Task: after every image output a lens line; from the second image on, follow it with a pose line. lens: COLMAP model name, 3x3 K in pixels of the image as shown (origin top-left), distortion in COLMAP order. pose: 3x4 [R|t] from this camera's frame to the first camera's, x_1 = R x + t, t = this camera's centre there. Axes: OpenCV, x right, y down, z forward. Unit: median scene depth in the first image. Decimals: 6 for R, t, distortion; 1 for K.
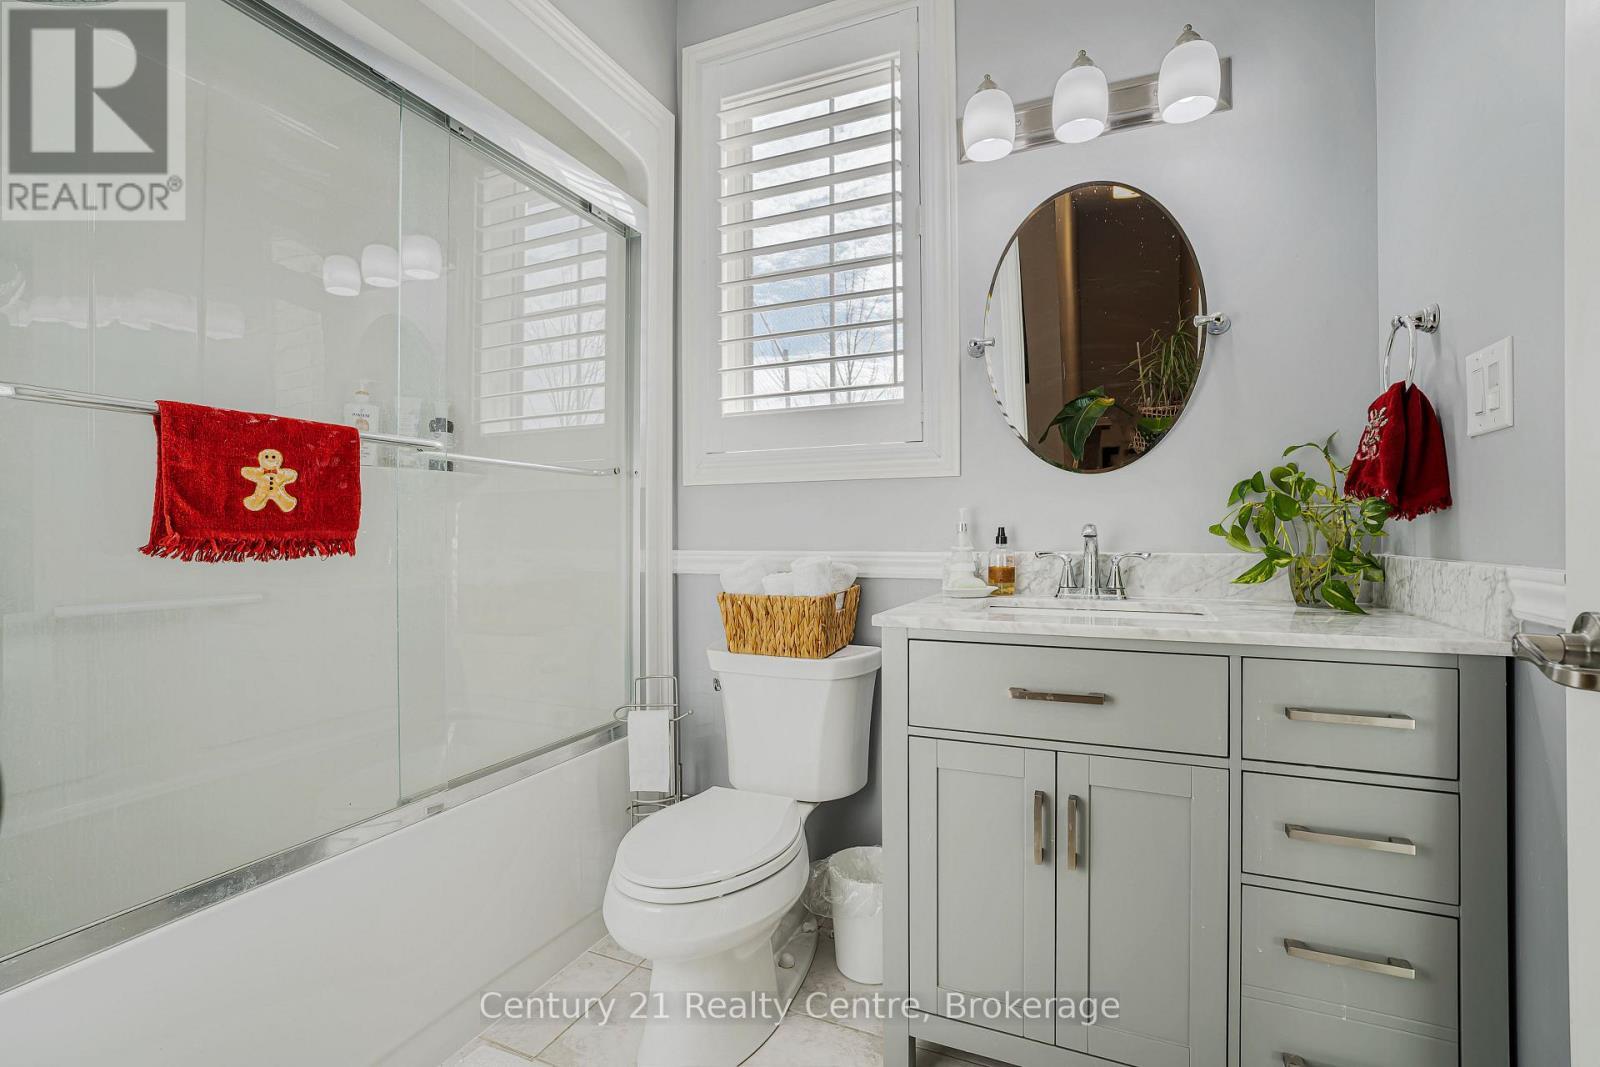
lens RADIAL K [[731.0, 0, 798.5], [0, 731.0, 530.5], [0, 0, 1]] dist [-0.054273, 0.013507]
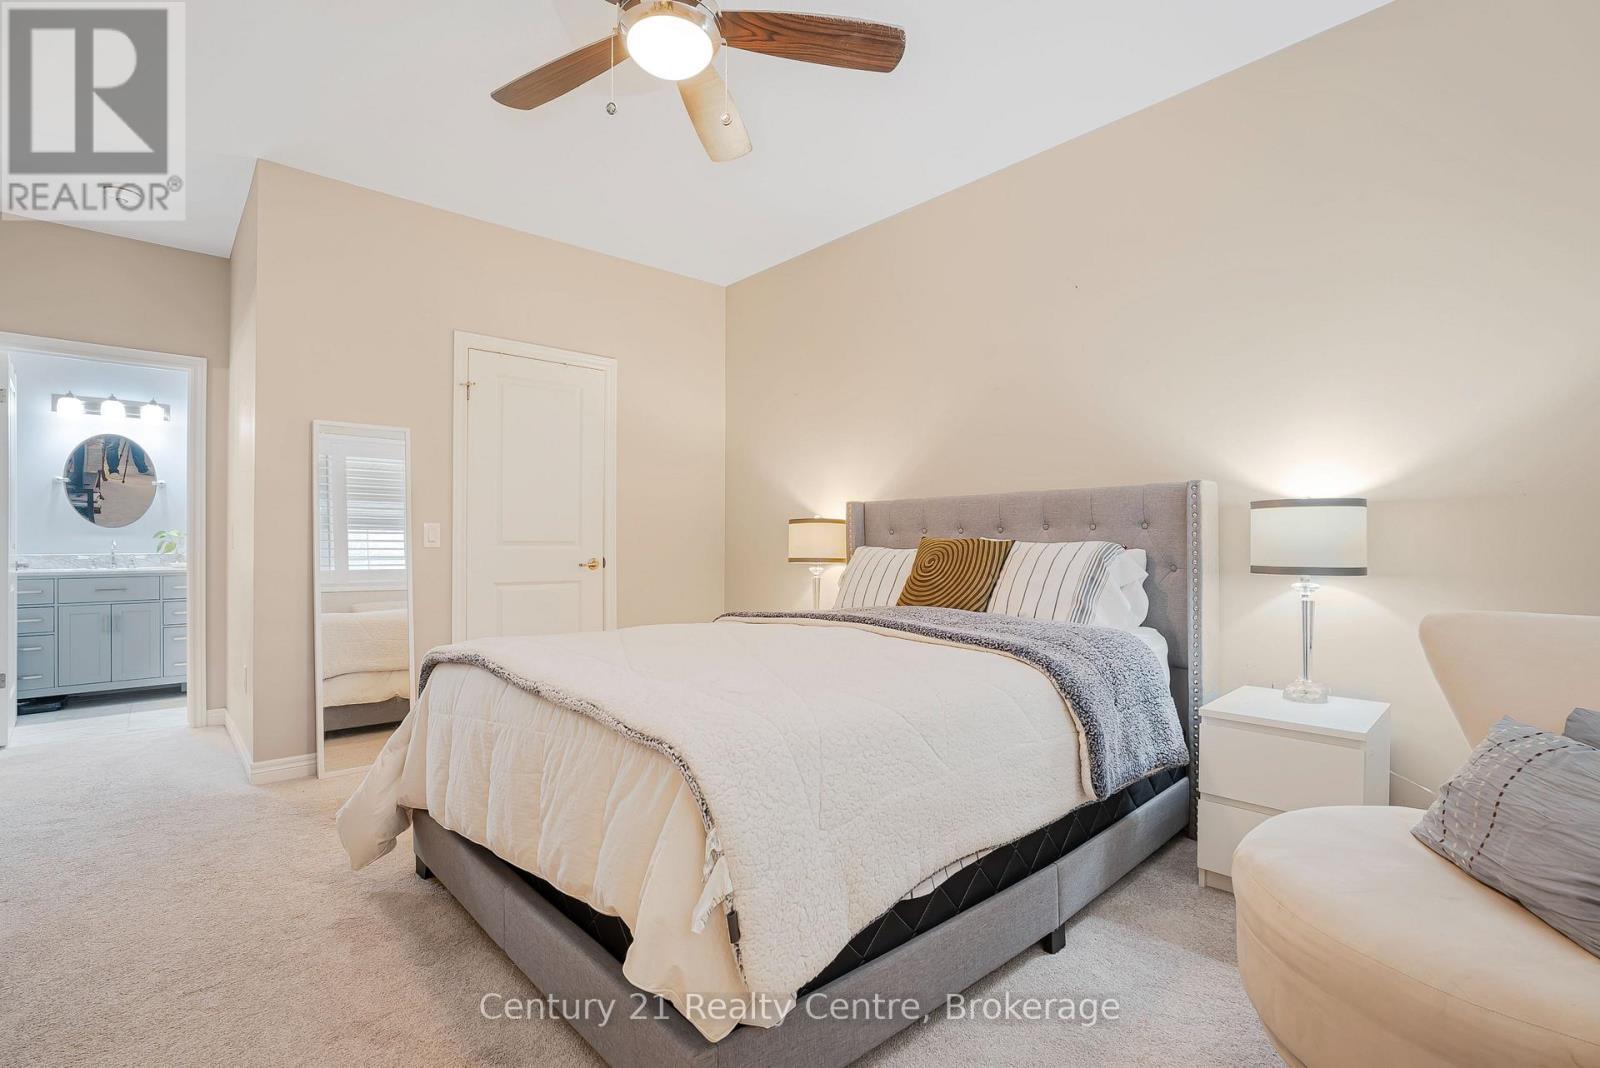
lens RADIAL K [[731.0, 0, 804.2], [0, 731.0, 535.1], [0, 0, 1]] dist [-0.054273, 0.013507]
pose [[0.399616, 0.009496, 0.916633, -1.147844], [-0.004857, 0.999954, -0.008242, -0.051145], [-0.916670, -0.001159, 0.399644, -2.883848]]
